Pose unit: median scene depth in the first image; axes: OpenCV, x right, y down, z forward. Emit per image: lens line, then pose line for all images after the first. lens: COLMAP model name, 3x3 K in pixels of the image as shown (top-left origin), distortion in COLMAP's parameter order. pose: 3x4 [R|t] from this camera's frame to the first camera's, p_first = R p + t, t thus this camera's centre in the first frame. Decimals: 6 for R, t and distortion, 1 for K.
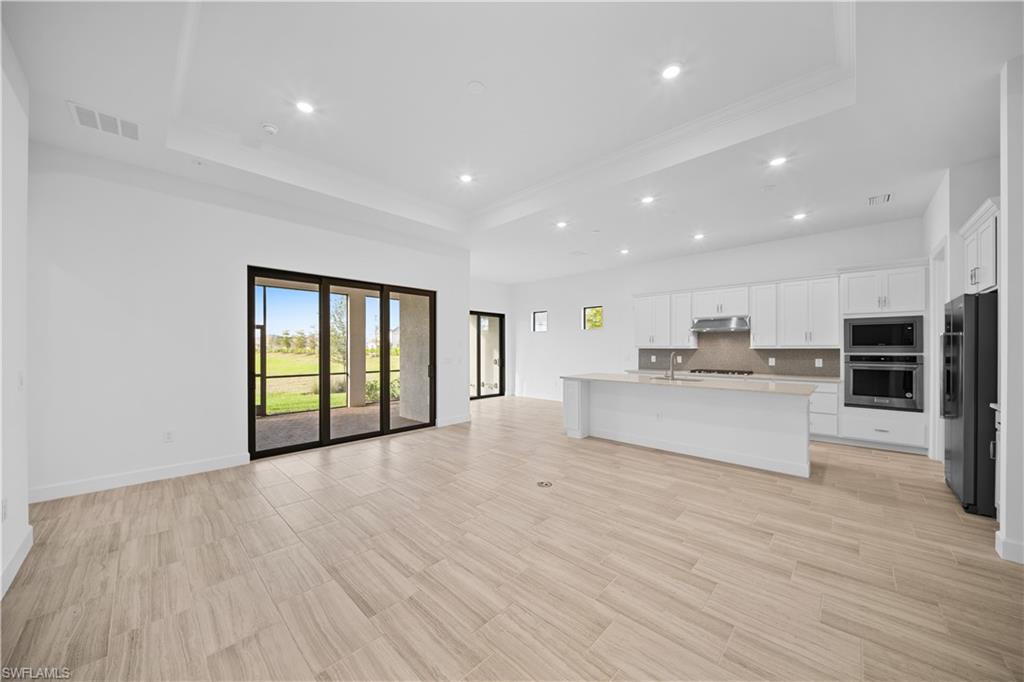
lens RADIAL K [[356.8, 0, 511.3], [0, 356.8, 344.2], [0, 0, 1]] dist [0.006528, -0.004443]
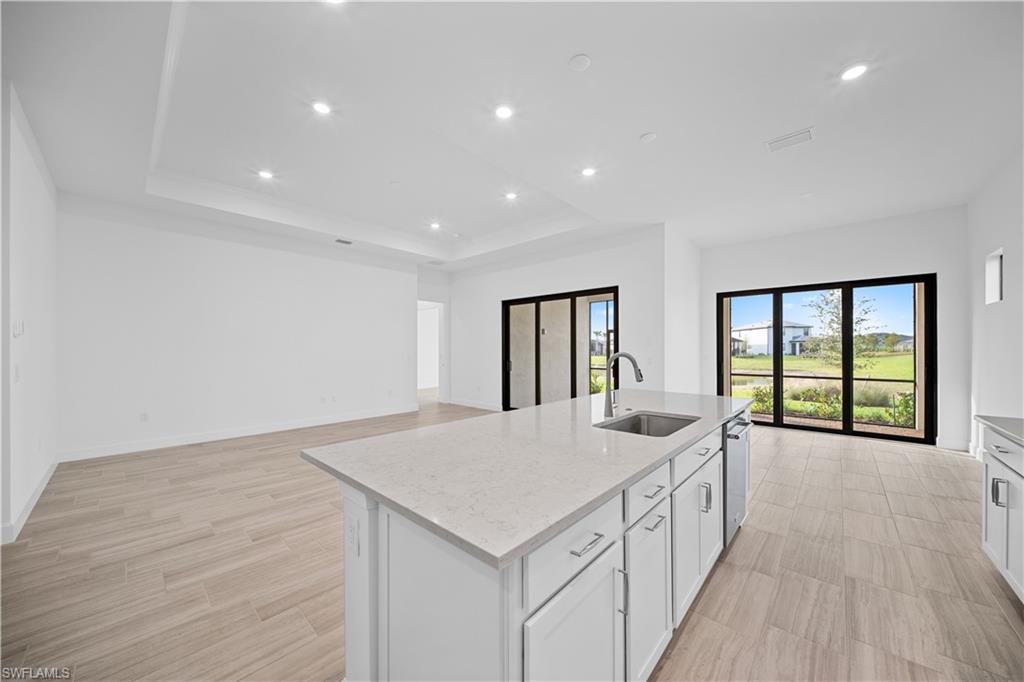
lens RADIAL K [[354.6, 0, 514.8], [0, 354.6, 351.1], [0, 0, 1]] dist [0.000781, -0.002560]
pose [[0.030253, 0.007430, -0.999515, 0.929001], [0.013882, 0.999873, 0.007852, 0.015549], [0.999446, -0.014113, 0.030147, 0.920103]]
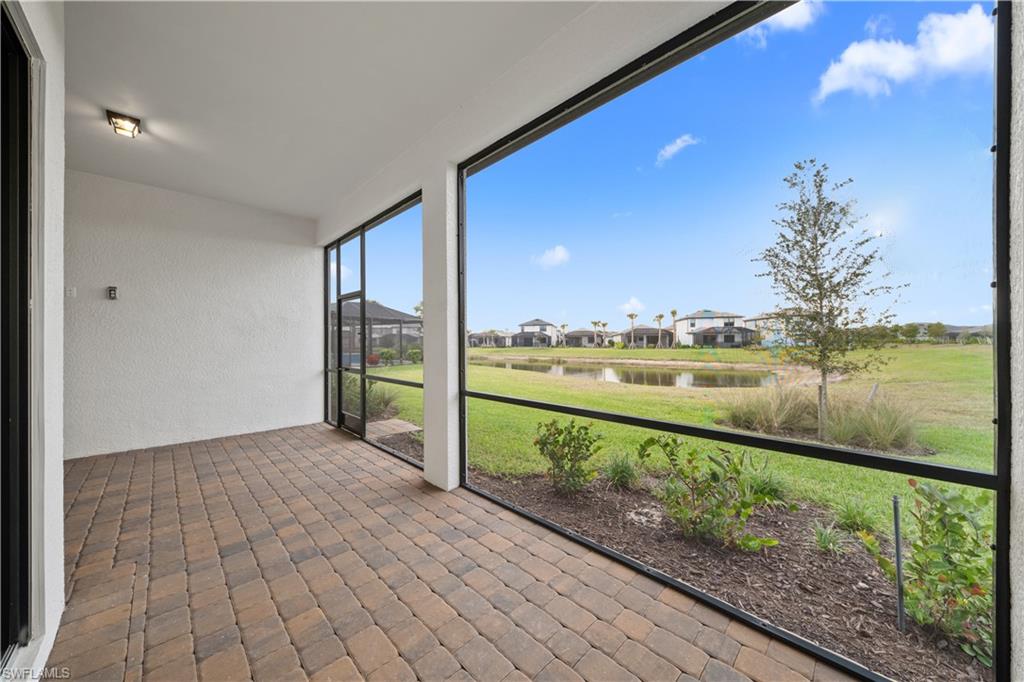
lens RADIAL K [[354.6, 0, 512.0], [0, 354.6, 341.0], [0, 0, 1]] dist [0.000969, -0.000267]
pose [[-0.028127, 0.000992, -0.999604, -0.166428], [0.012946, 0.999916, 0.000628, 0.065054], [0.999521, -0.012923, -0.028138, 2.214726]]
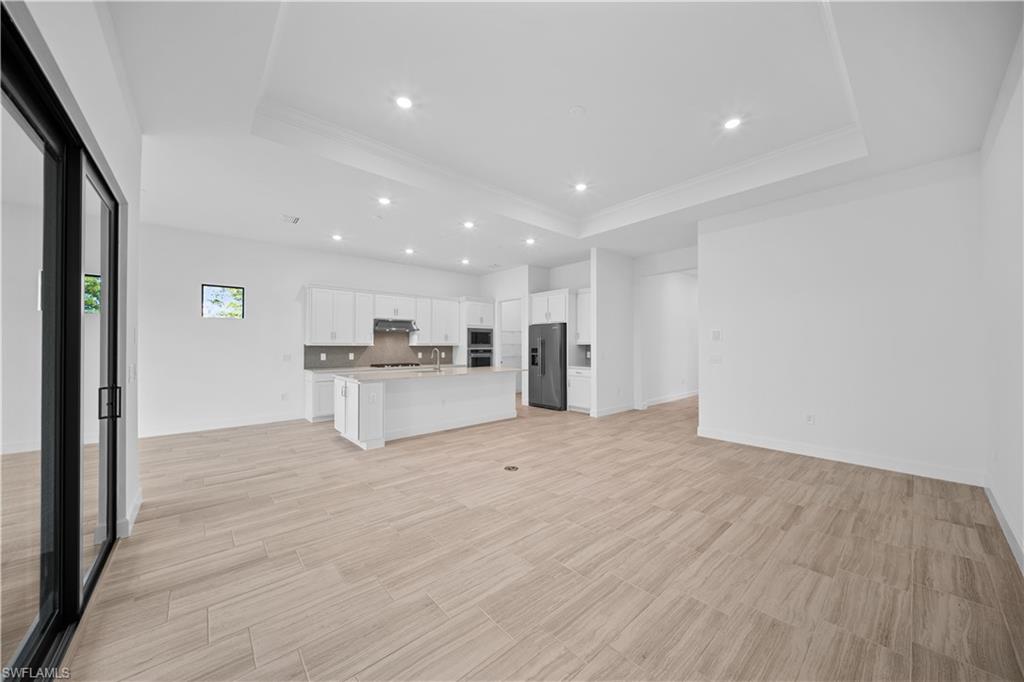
lens RADIAL K [[354.6, 0, 512.0], [0, 354.6, 341.0], [0, 0, 1]] dist [0.000969, -0.000267]
pose [[0.088191, 0.013869, 0.996007, -0.752343], [-0.008882, 0.999874, -0.013137, 0.011710], [-0.996064, -0.007688, 0.088303, 0.685225]]
